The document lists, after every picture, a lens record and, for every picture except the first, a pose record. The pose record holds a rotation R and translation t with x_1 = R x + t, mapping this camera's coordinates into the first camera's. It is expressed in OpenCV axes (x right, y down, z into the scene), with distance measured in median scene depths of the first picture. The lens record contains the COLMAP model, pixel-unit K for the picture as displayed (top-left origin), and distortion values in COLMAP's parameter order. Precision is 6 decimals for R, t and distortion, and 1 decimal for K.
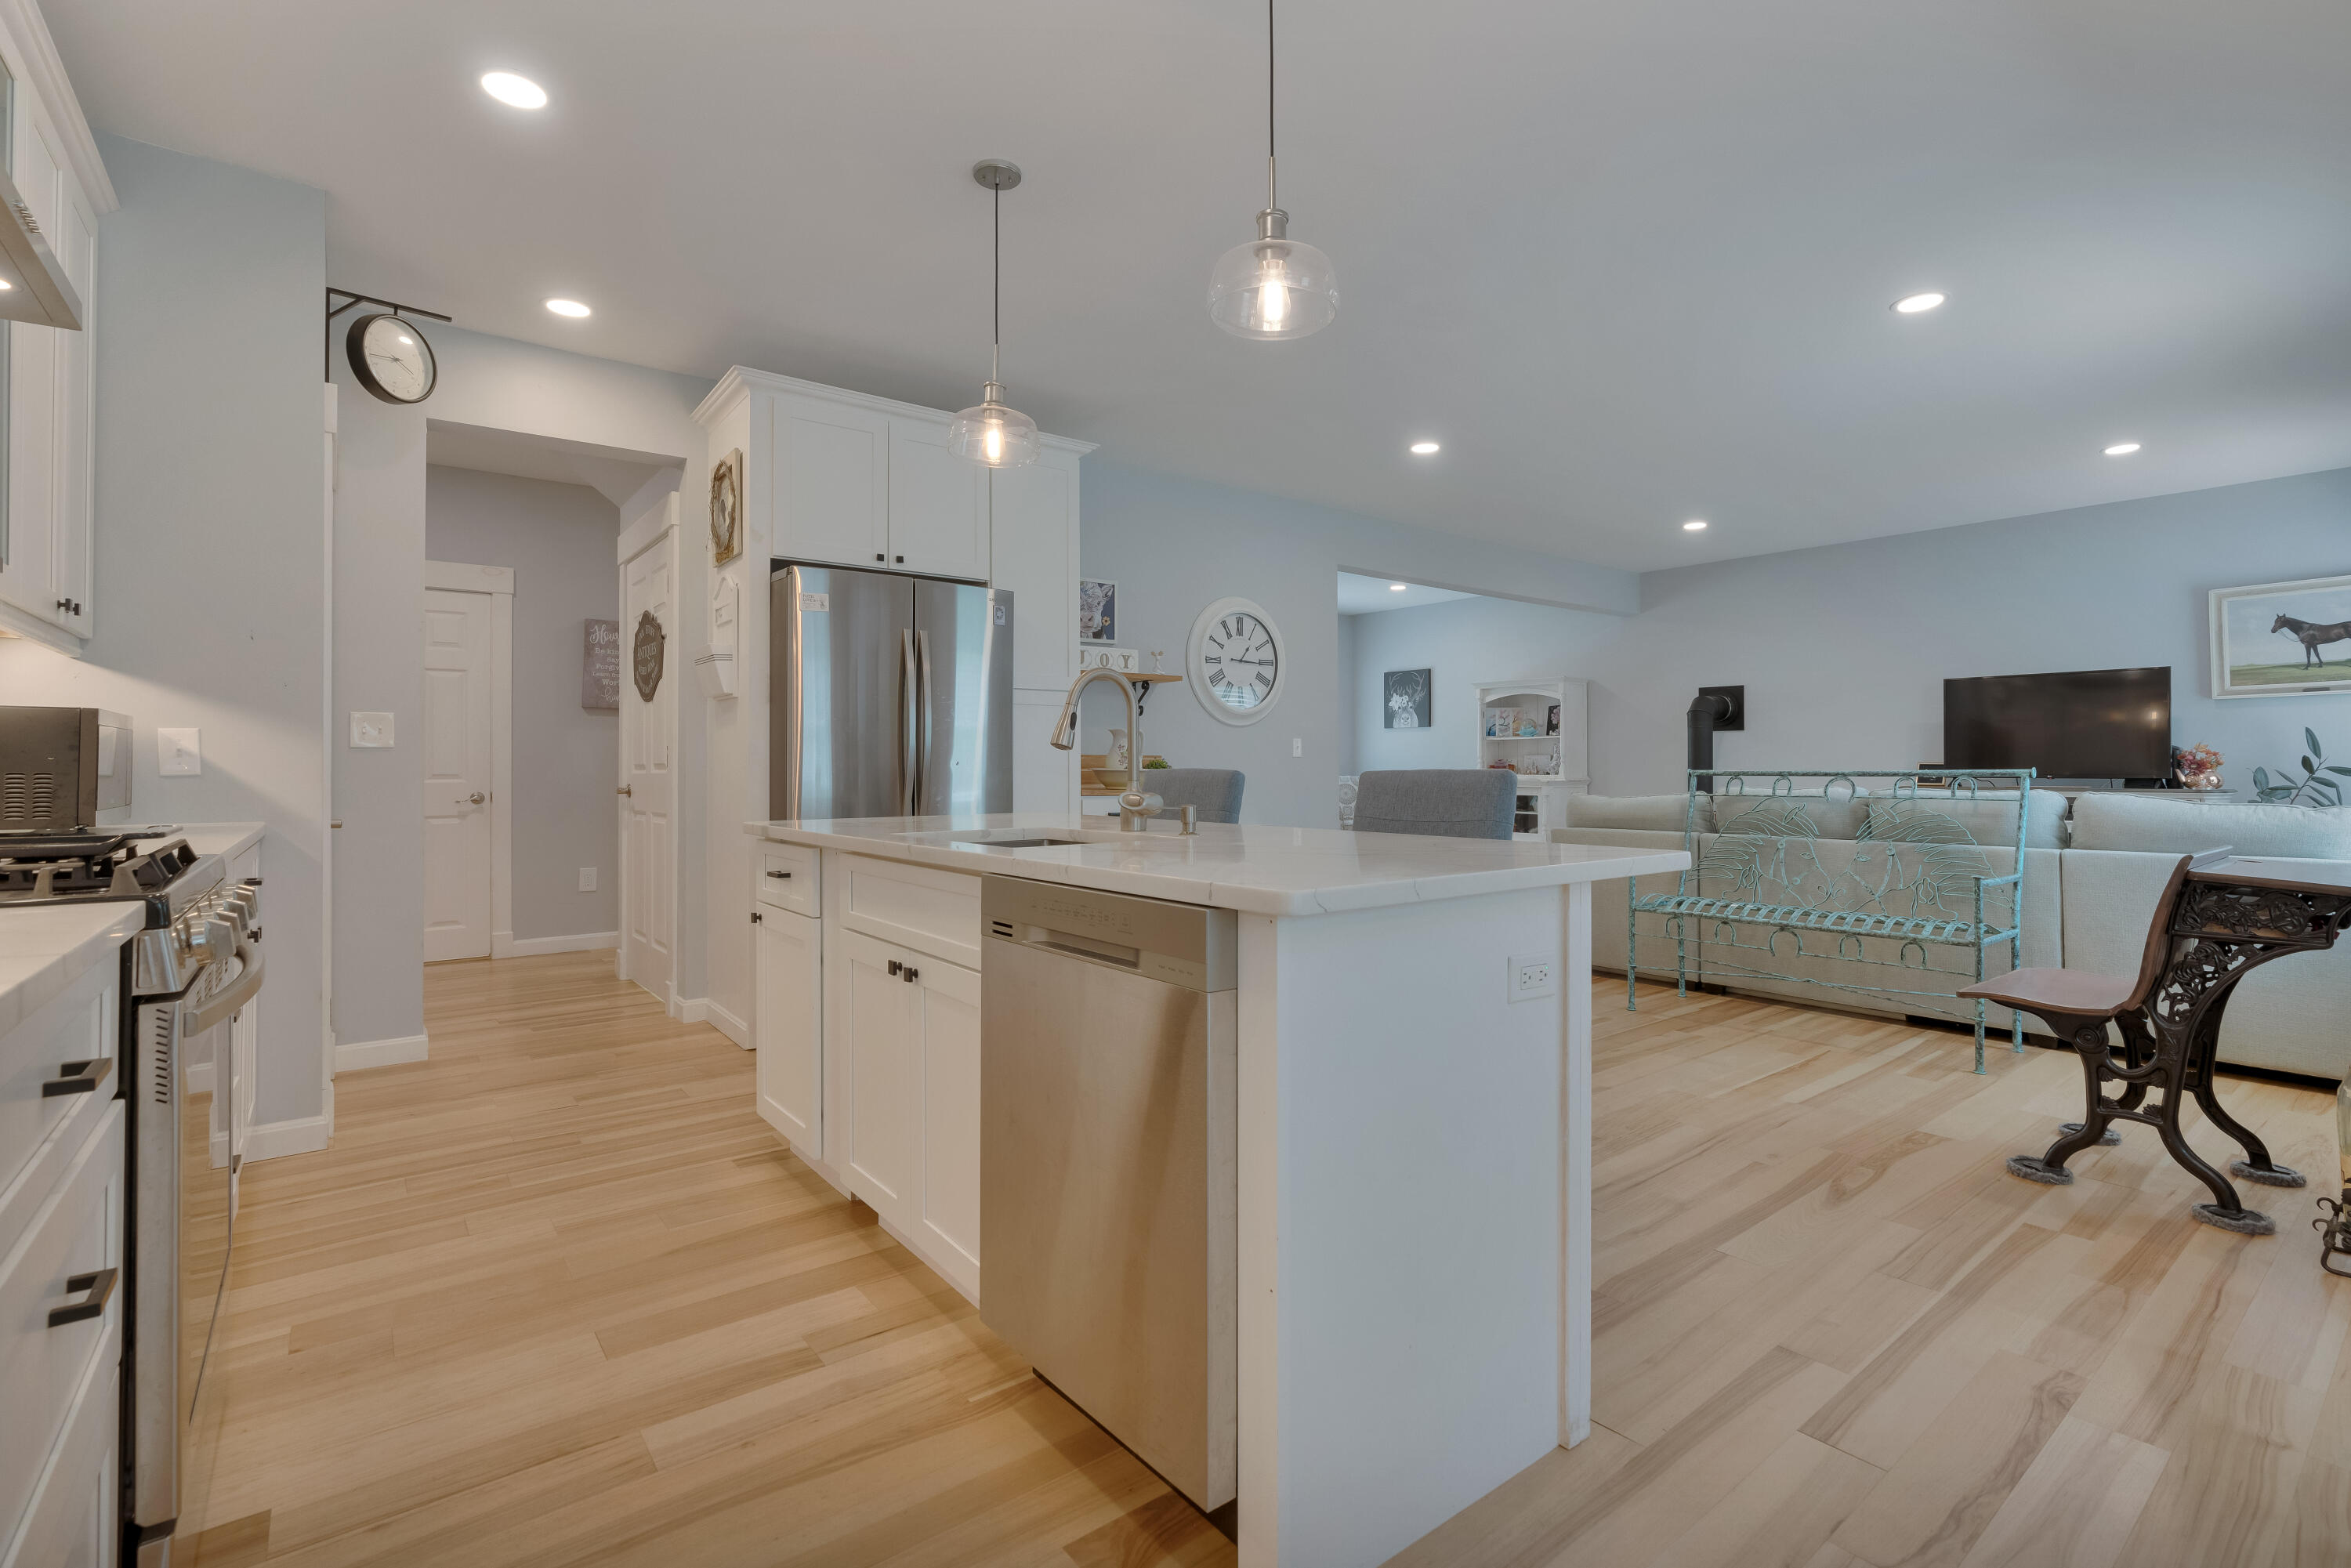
lens RADIAL K [[1054.9, 0, 1170.0], [0, 1054.9, 756.0], [0, 0, 1]] dist [-0.015178, 0.004905]
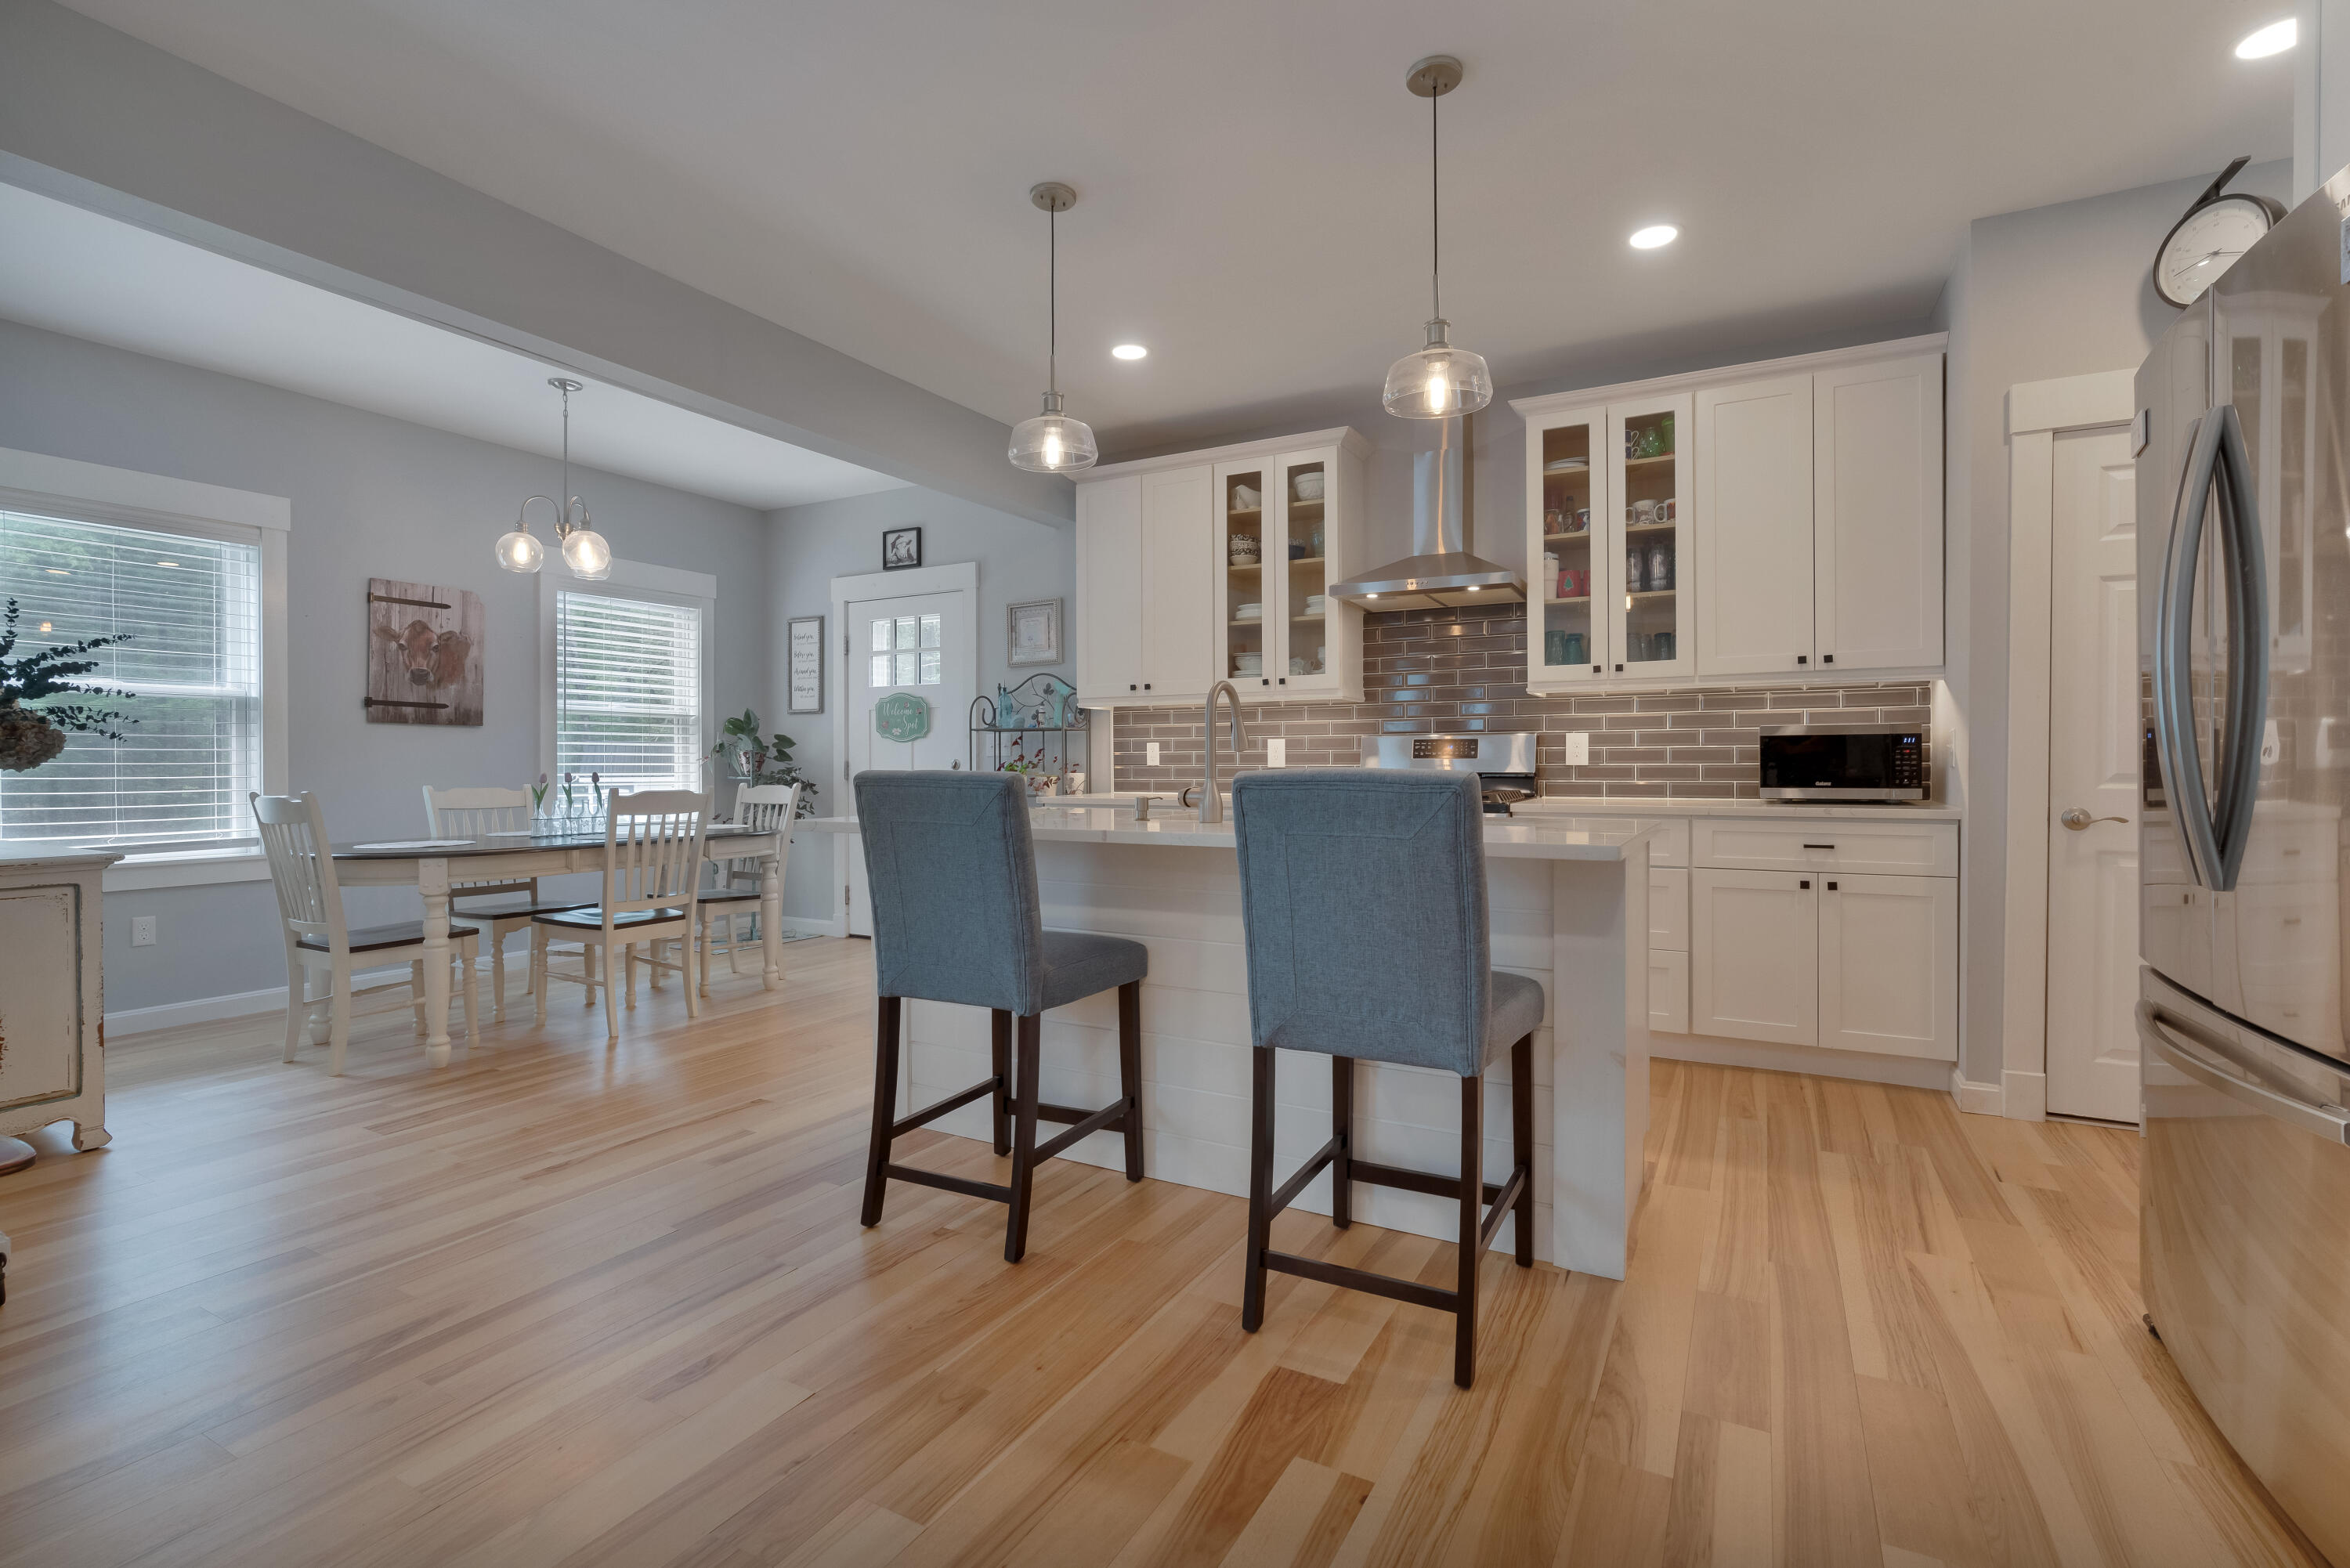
lens RADIAL K [[1054.4, 0, 1185.5], [0, 1054.4, 773.9], [0, 0, 1]] dist [-0.015178, 0.004905]
pose [[-0.913363, 0.009114, -0.407044, 0.321549], [0.009800, 0.999952, 0.000399, 0.013443], [0.407028, -0.003625, -0.913409, 1.445424]]
